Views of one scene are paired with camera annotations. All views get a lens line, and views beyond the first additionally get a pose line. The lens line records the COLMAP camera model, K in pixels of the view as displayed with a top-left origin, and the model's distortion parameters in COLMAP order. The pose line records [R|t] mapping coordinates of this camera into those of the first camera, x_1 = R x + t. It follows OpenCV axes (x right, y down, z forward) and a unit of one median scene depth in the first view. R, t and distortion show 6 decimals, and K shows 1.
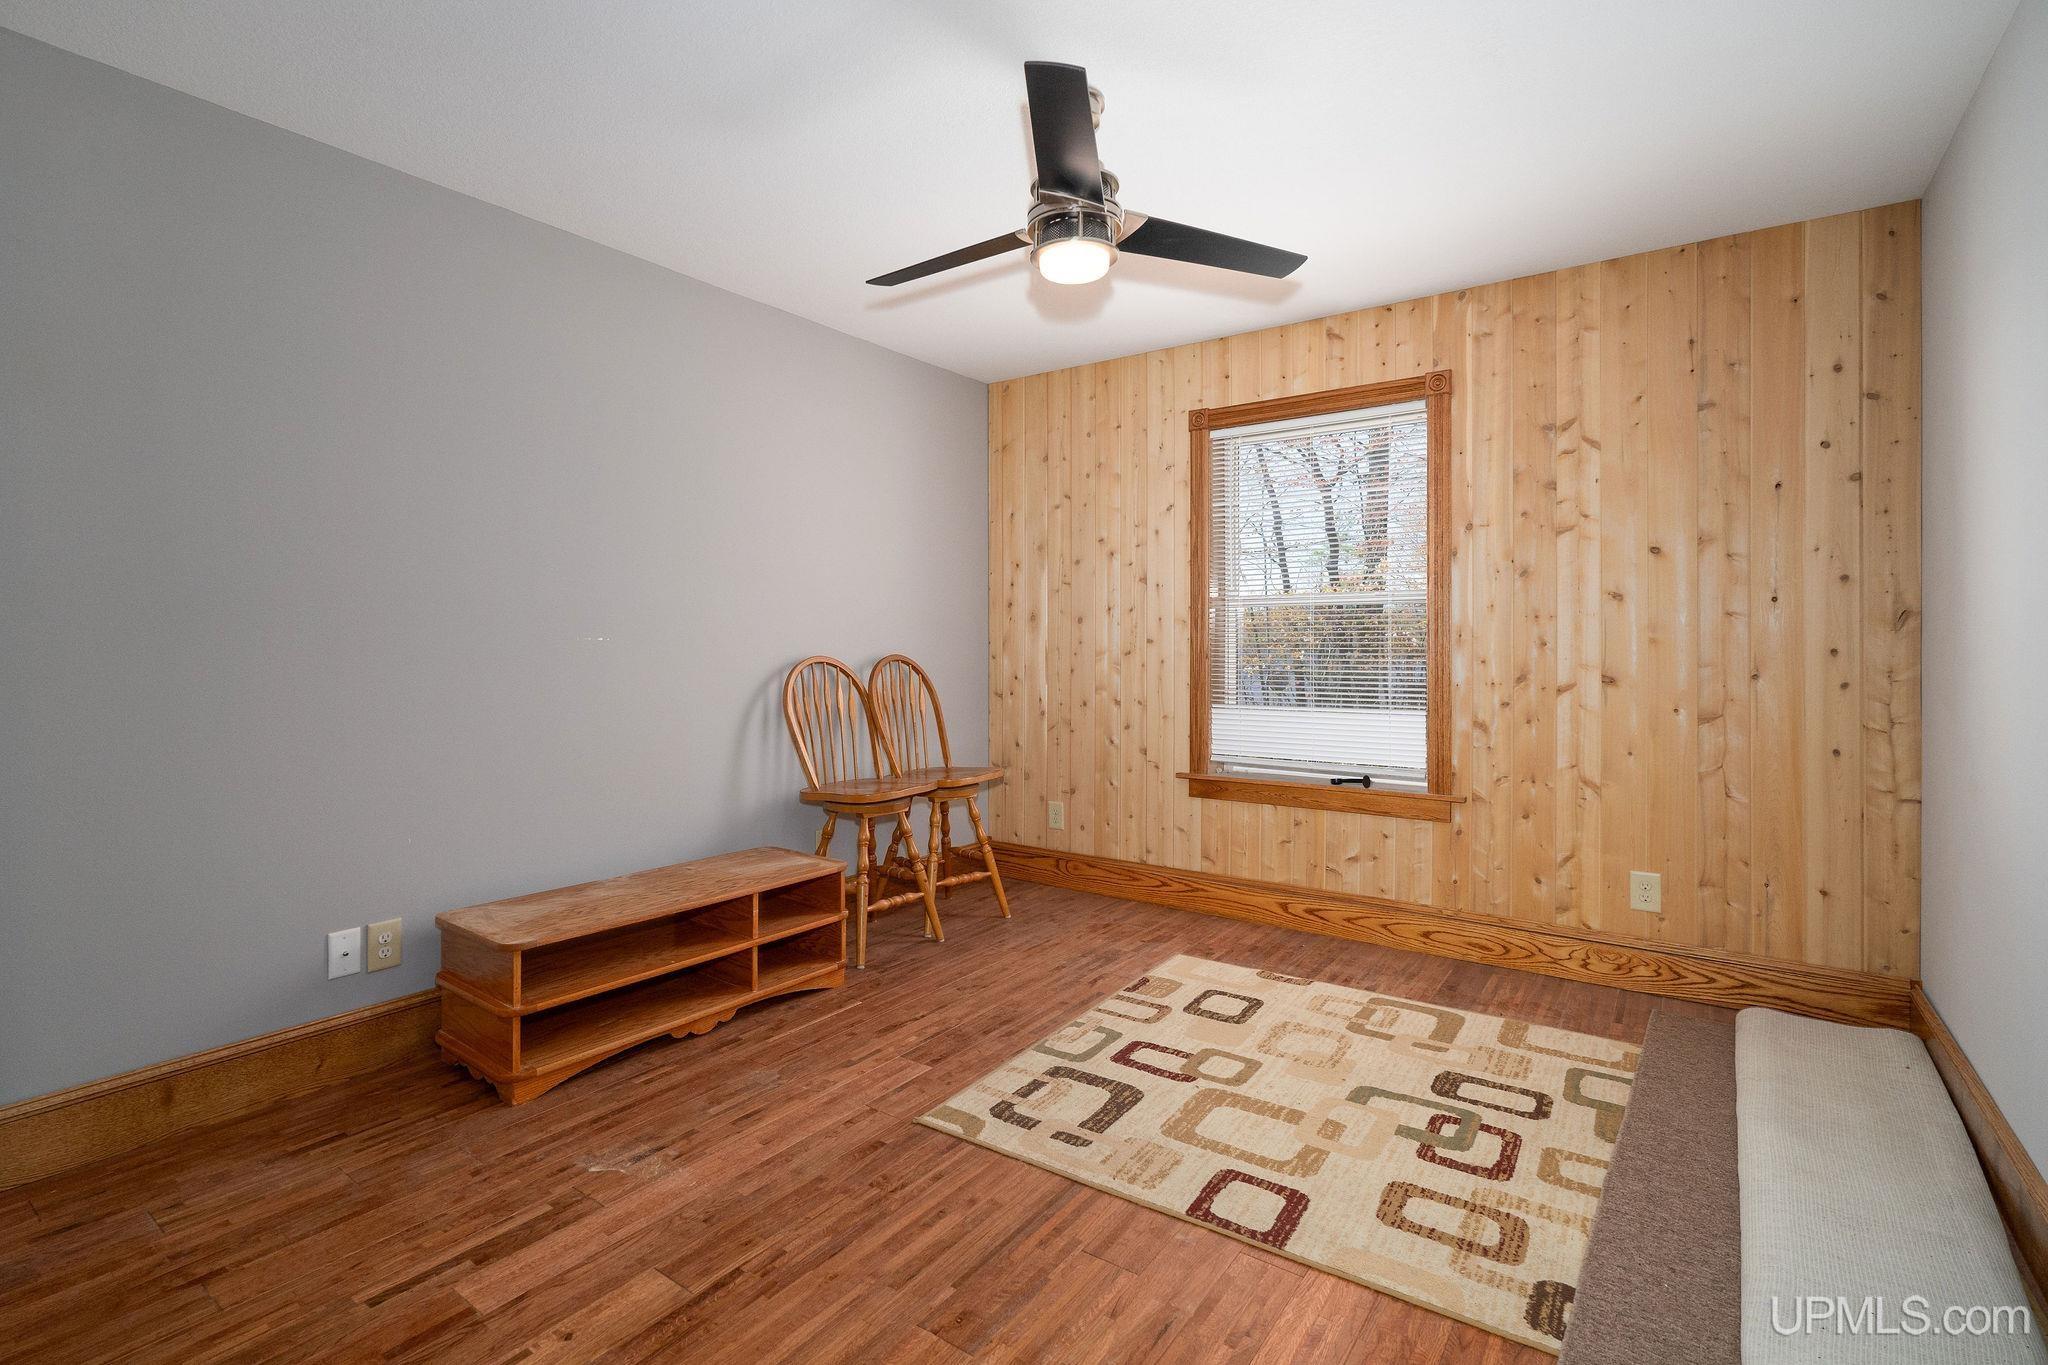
lens RADIAL K [[911.3, 0, 1024.9], [0, 911.3, 665.7], [0, 0, 1]] dist [-0.003369, 0.000301]
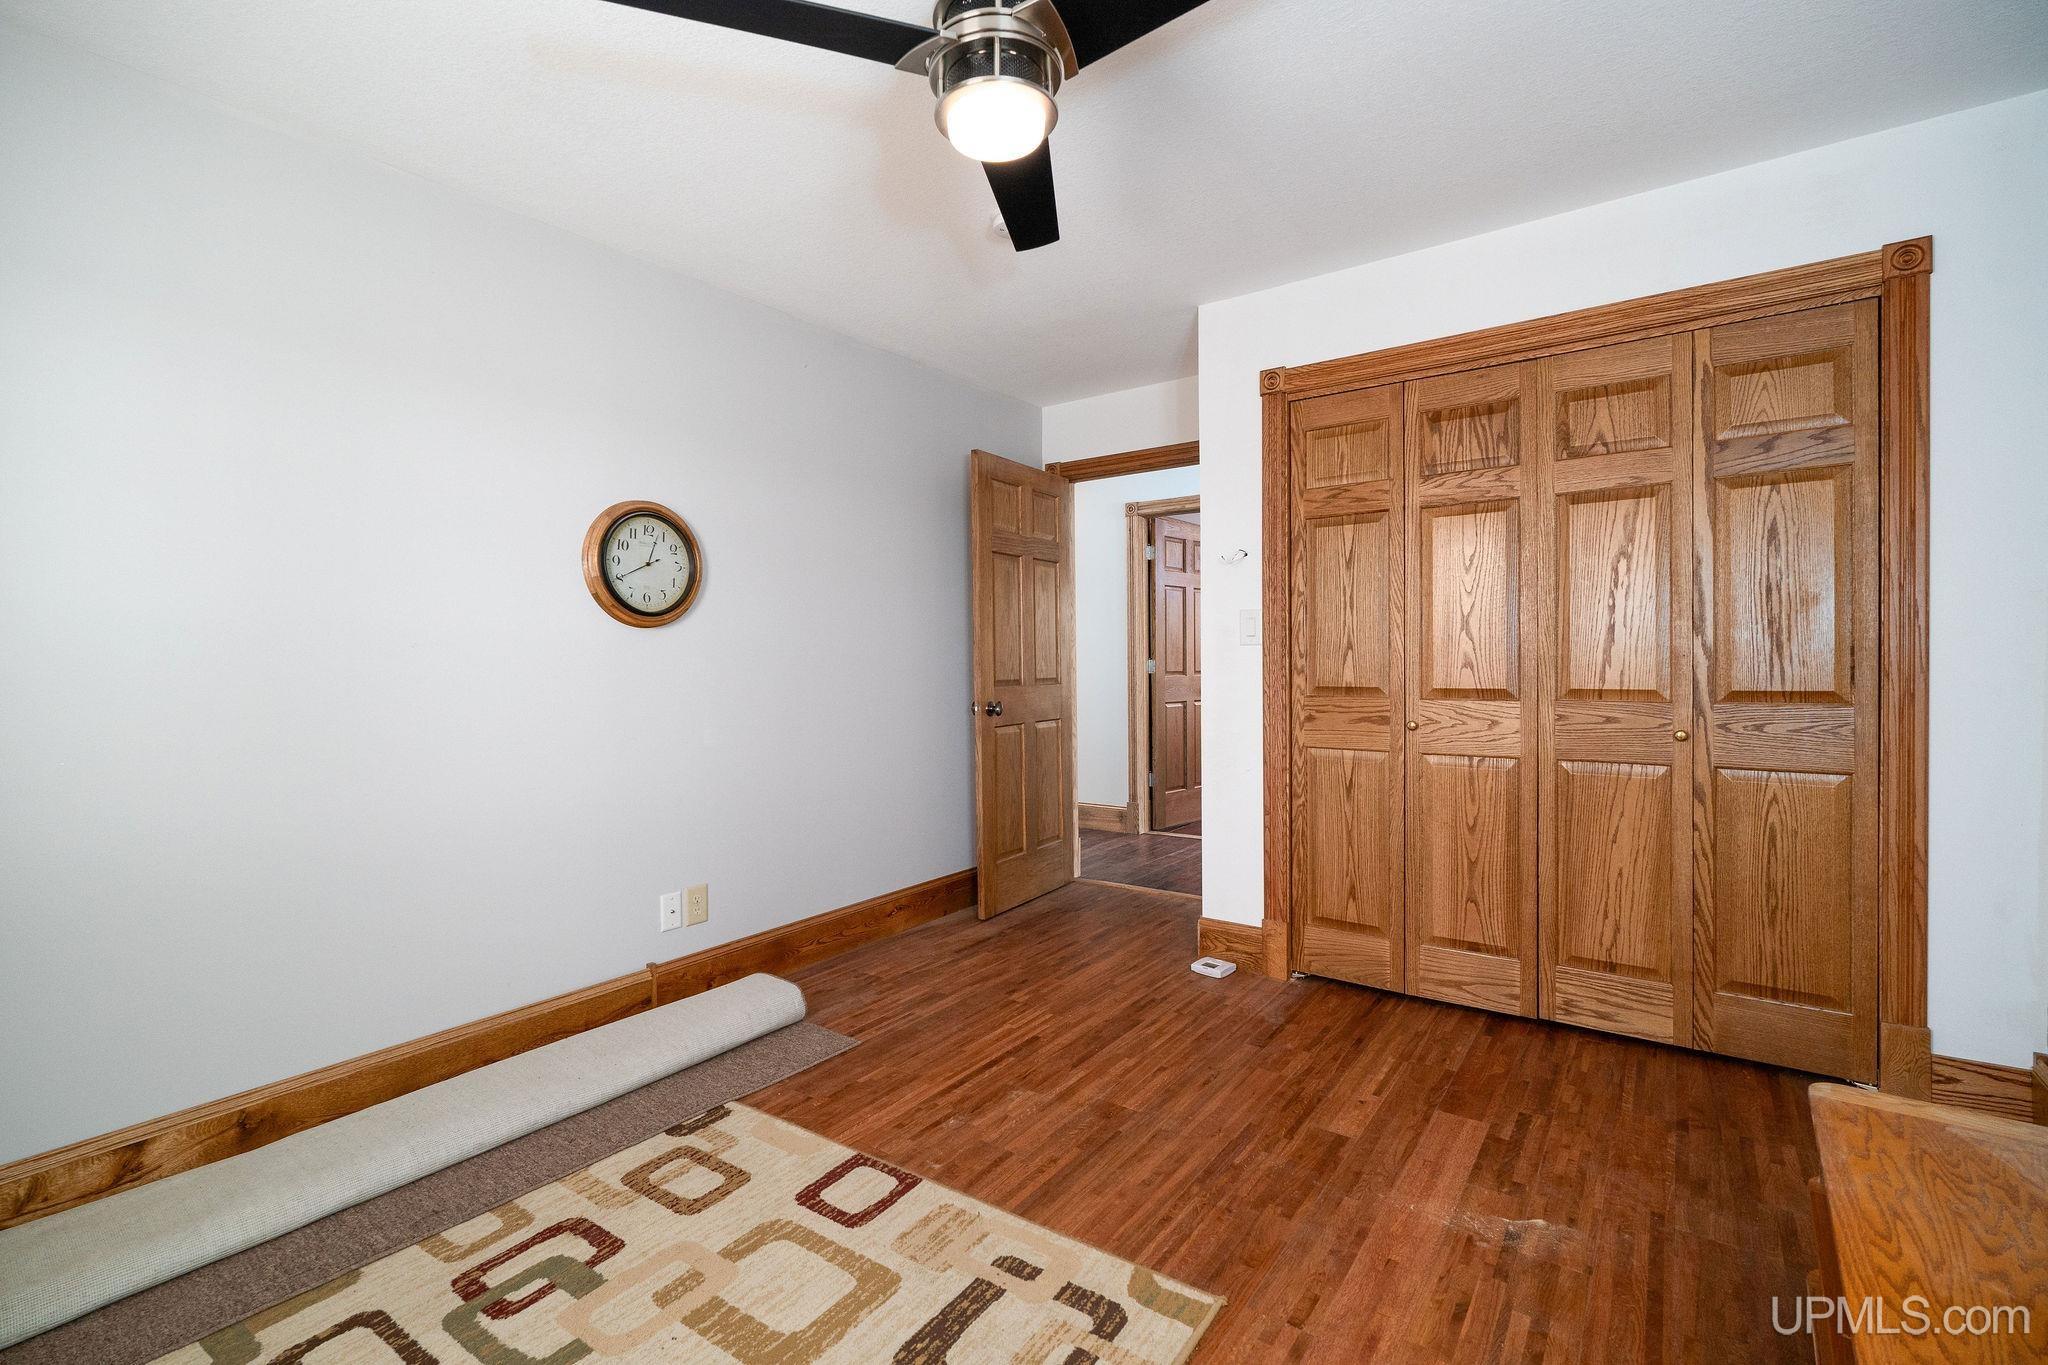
lens RADIAL K [[911.3, 0, 1024.3], [0, 911.3, 672.0], [0, 0, 1]] dist [-0.003369, 0.000301]
pose [[-0.999718, 0.010671, 0.021237, 0.022656], [0.011492, 0.999176, 0.038923, -0.043418], [-0.020804, 0.039156, -0.999017, 1.872015]]
